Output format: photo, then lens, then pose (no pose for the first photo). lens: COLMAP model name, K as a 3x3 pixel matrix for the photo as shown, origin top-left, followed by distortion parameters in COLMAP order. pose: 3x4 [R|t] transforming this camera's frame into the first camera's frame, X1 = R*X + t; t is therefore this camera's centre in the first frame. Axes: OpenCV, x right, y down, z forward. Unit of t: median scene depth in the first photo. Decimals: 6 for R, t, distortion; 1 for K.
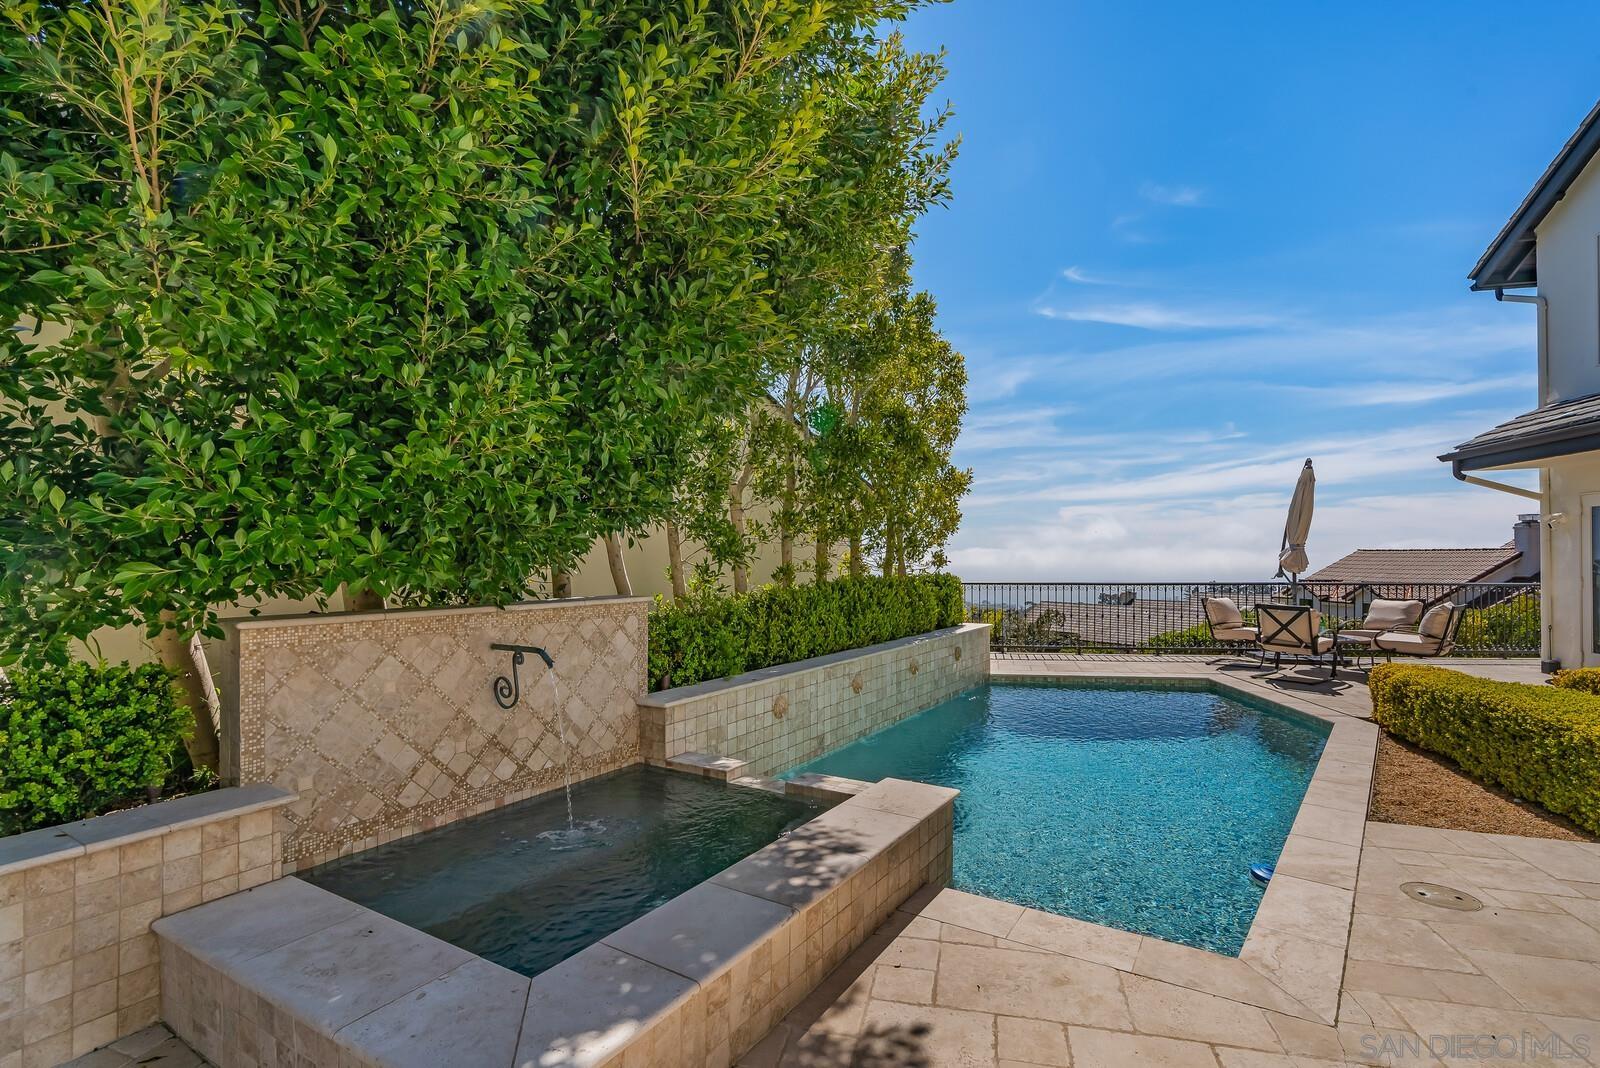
lens RADIAL K [[758.9, 0, 802.7], [0, 758.9, 544.5], [0, 0, 1]] dist [-0.003154, 0.000867]
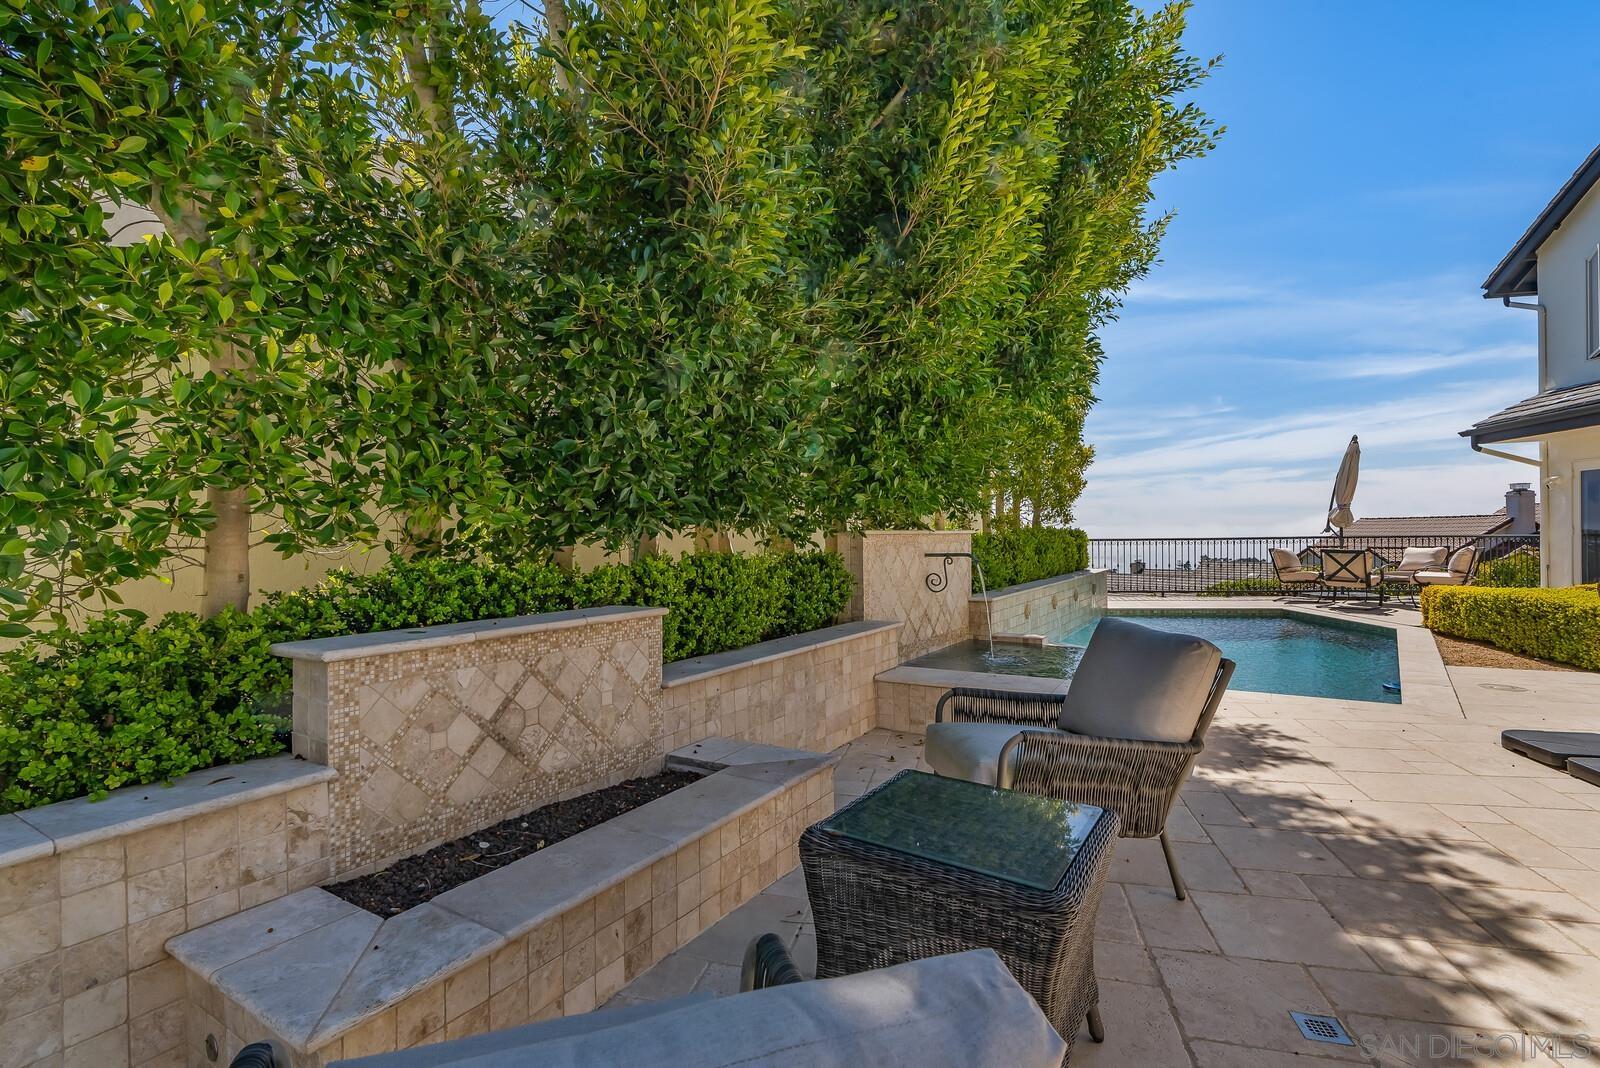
lens RADIAL K [[758.9, 0, 796.5], [0, 758.9, 526.8], [0, 0, 1]] dist [-0.003154, 0.000867]
pose [[0.999949, -0.008325, 0.005786, -0.281720], [0.008284, 0.999941, 0.007073, 0.023194], [-0.005844, -0.007025, 0.999958, -0.262201]]
